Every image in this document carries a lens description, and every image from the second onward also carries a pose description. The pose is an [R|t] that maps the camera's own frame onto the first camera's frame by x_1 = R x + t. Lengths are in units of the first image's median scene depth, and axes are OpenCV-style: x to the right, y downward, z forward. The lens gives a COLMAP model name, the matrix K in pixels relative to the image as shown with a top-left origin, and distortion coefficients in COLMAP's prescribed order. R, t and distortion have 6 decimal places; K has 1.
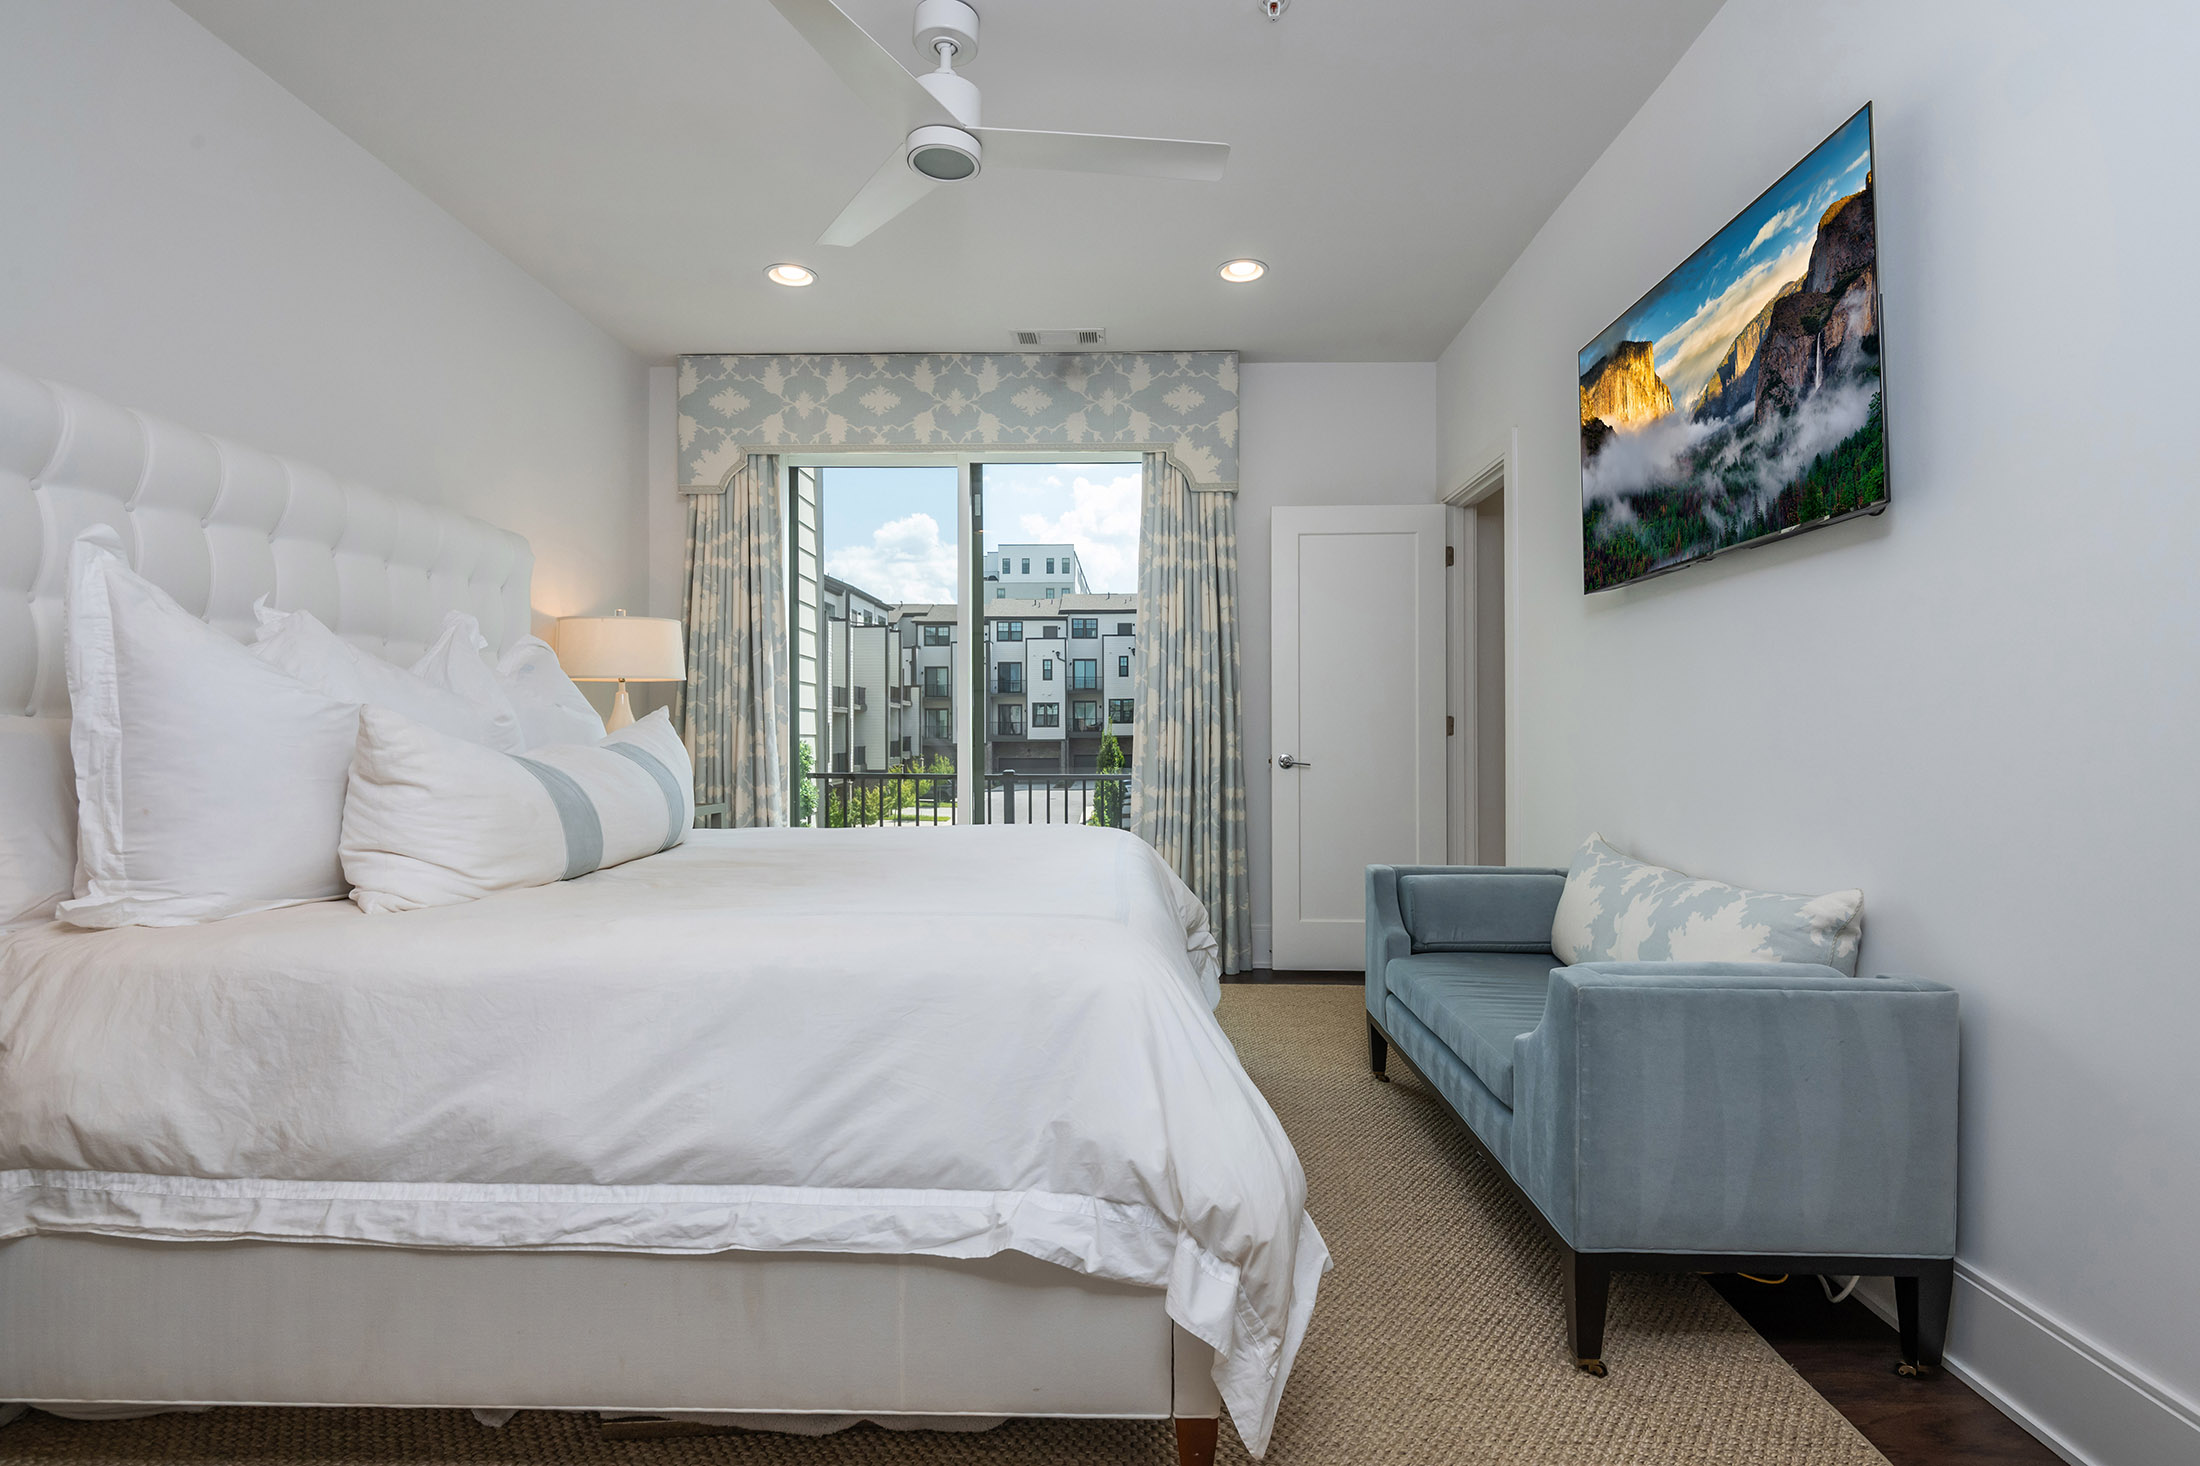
lens RADIAL K [[1058.5, 0, 1093.7], [0, 1058.5, 704.9], [0, 0, 1]] dist [-0.003985, -0.001287]
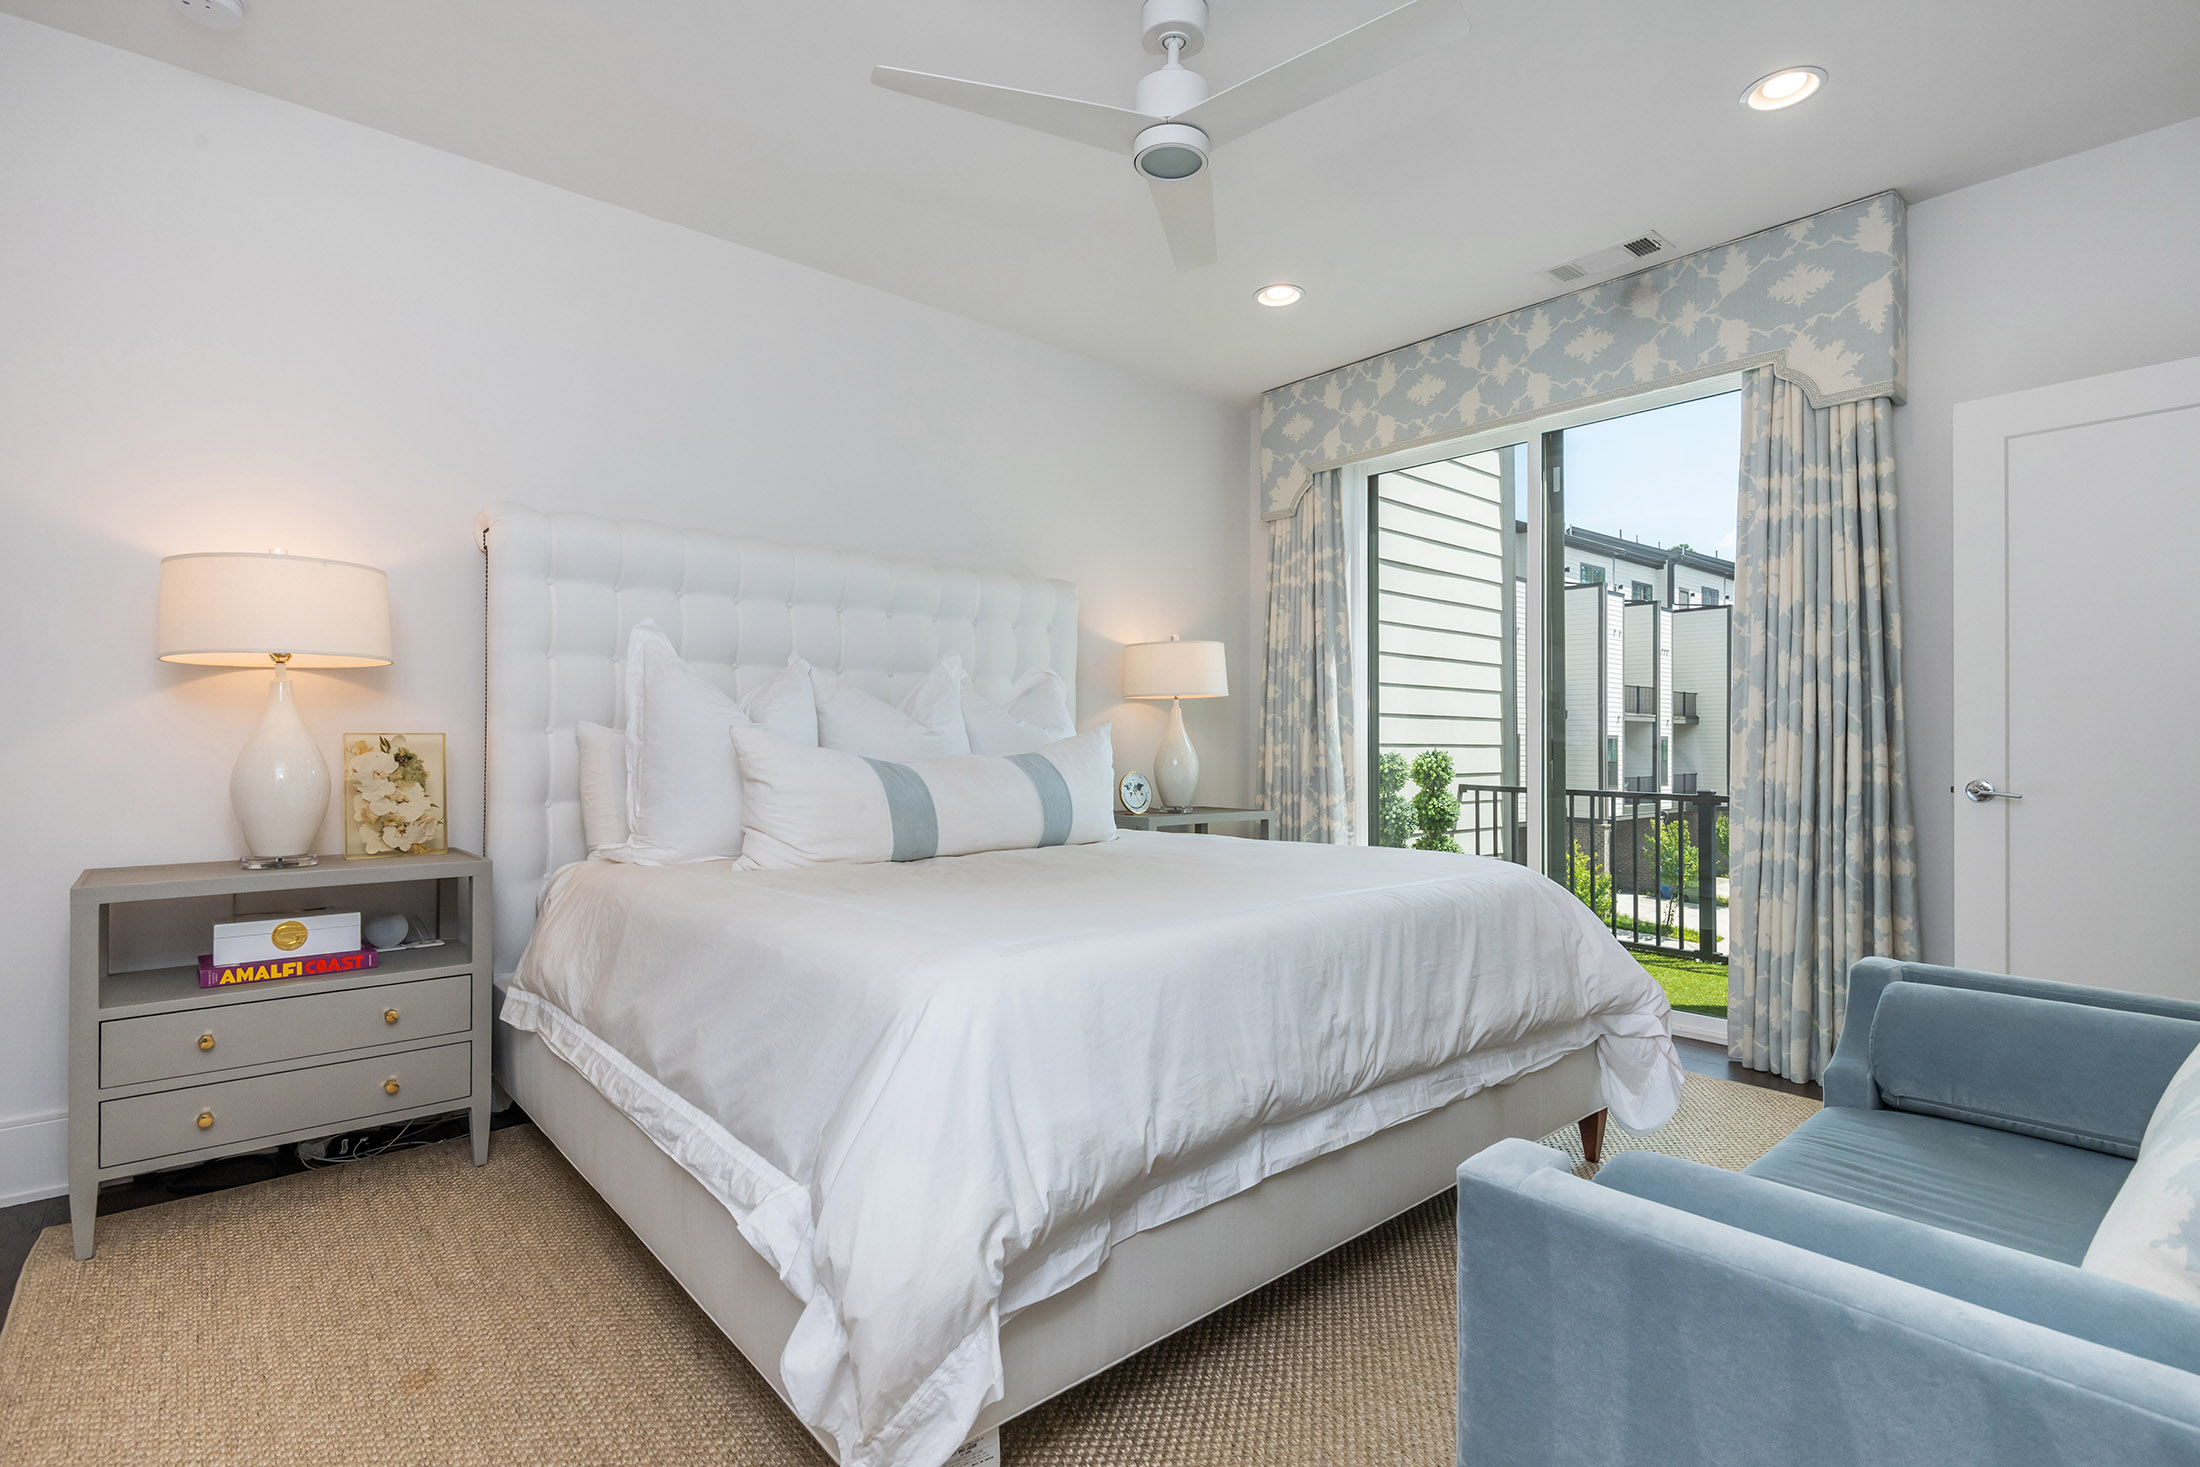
lens RADIAL K [[1035.2, 0, 1096.6], [0, 1035.2, 720.4], [0, 0, 1]] dist [-0.002819, -0.005752]
pose [[0.670476, -0.013391, -0.741810, 0.281556], [0.018397, 0.999830, -0.001422, 0.001171], [0.741703, -0.012694, 0.670609, 0.167609]]
